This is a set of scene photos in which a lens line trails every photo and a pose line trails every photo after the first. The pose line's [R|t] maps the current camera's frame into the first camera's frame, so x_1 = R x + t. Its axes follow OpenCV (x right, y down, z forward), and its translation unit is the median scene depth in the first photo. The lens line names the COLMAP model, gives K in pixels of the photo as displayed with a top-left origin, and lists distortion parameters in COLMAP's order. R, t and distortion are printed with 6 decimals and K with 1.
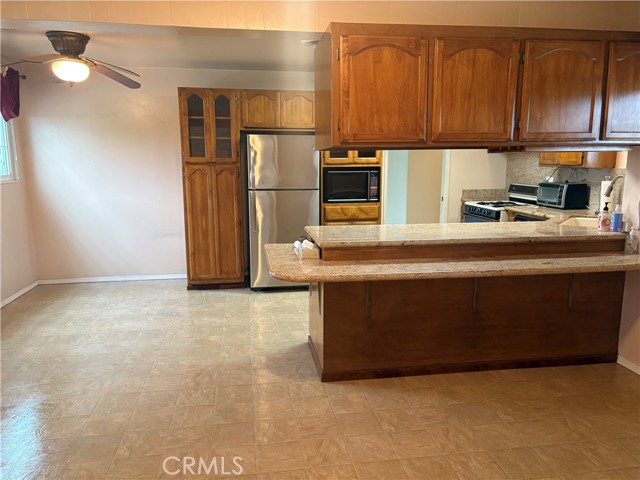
lens RADIAL K [[481.2, 0, 320.0], [0, 481.2, 240.0], [0, 0, 1]] dist [0.086352, -0.107089]
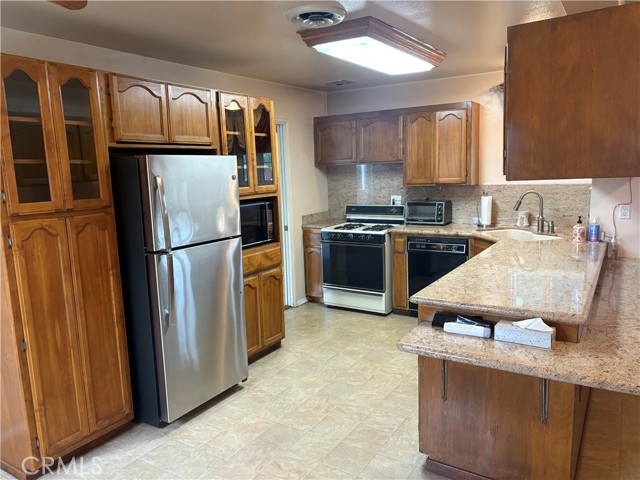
lens RADIAL K [[481.2, 0, 320.0], [0, 481.2, 240.0], [0, 0, 1]] dist [0.086352, -0.107089]
pose [[0.656933, -0.134530, 0.741850, -0.423858], [0.158285, 0.986633, 0.038754, -0.107457], [-0.737147, 0.091965, 0.669445, 0.470478]]
